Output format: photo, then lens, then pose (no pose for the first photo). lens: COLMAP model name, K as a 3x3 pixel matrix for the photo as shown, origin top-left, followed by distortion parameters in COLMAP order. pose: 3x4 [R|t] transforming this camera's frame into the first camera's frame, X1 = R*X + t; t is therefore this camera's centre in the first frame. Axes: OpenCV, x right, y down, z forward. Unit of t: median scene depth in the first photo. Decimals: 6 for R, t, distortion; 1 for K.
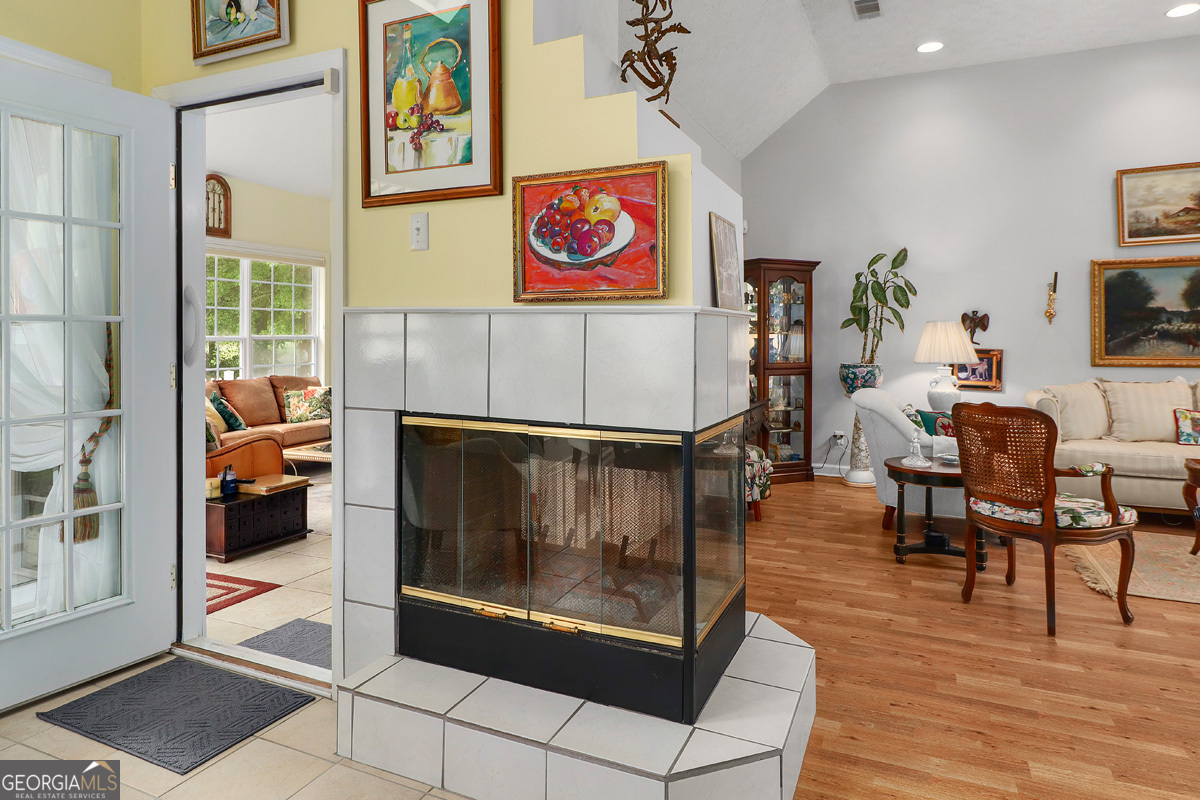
lens RADIAL K [[698.9, 0, 597.0], [0, 698.9, 339.3], [0, 0, 1]] dist [-0.000885, -0.000356]
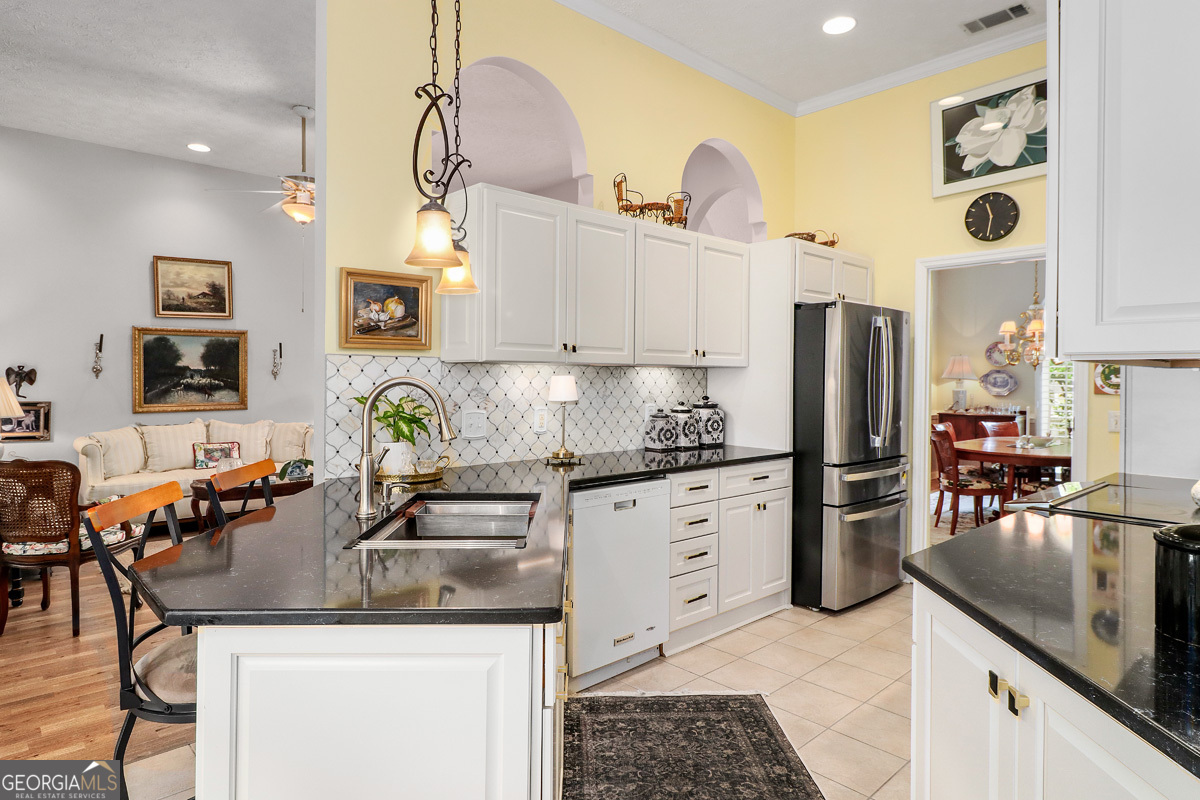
lens RADIAL K [[679.6, 0, 598.0], [0, 679.6, 379.4], [0, 0, 1]] dist [0.003149, 0.001136]
pose [[0.383168, -0.004679, 0.923667, -0.076023], [-0.005637, 0.999957, 0.007404, -0.034620], [-0.923662, -0.008043, 0.383125, -0.203258]]
